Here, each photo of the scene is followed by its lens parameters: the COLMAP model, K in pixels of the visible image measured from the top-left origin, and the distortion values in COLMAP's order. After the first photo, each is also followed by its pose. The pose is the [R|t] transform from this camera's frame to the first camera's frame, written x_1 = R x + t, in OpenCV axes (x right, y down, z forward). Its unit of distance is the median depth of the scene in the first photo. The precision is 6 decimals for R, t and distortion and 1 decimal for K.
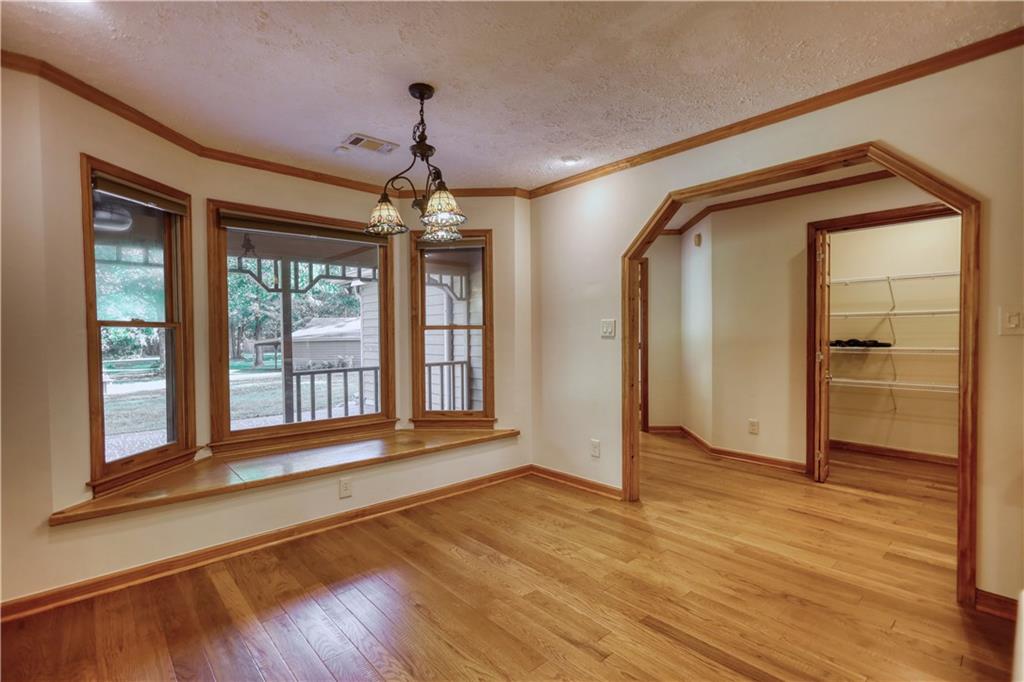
lens RADIAL K [[483.6, 0, 506.9], [0, 483.6, 339.6], [0, 0, 1]] dist [-0.000171, 0.000535]
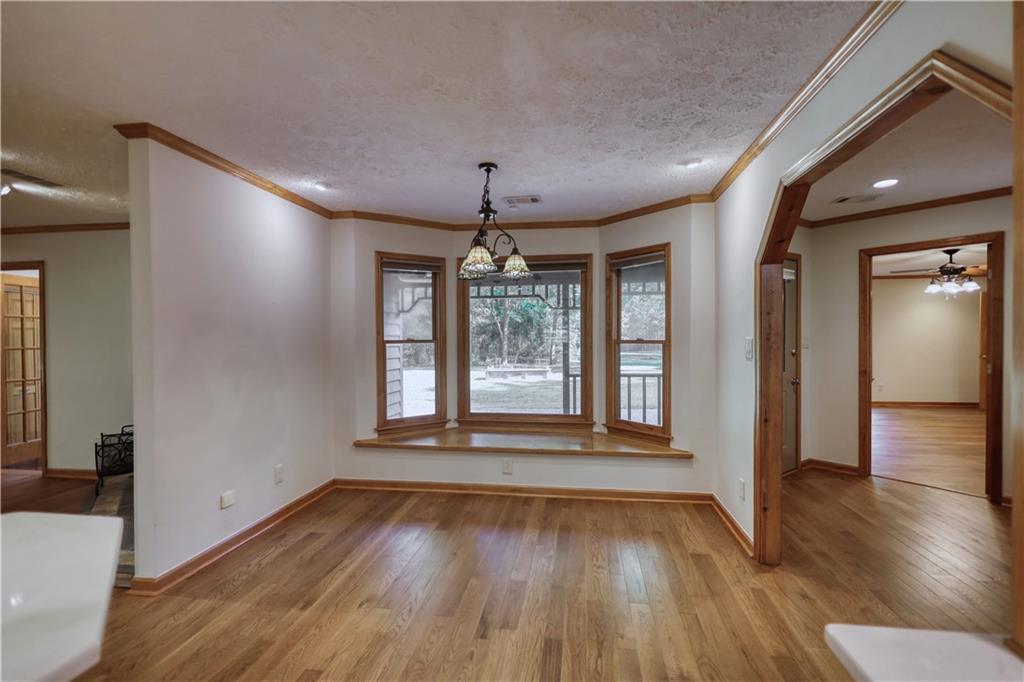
lens RADIAL K [[477.6, 0, 510.2], [0, 477.6, 338.1], [0, 0, 1]] dist [-0.003149, -0.000728]
pose [[0.633749, 0.007601, -0.773502, 0.624025], [-0.008449, 0.999960, 0.002904, -0.042571], [0.773493, 0.004695, 0.633788, 0.171170]]
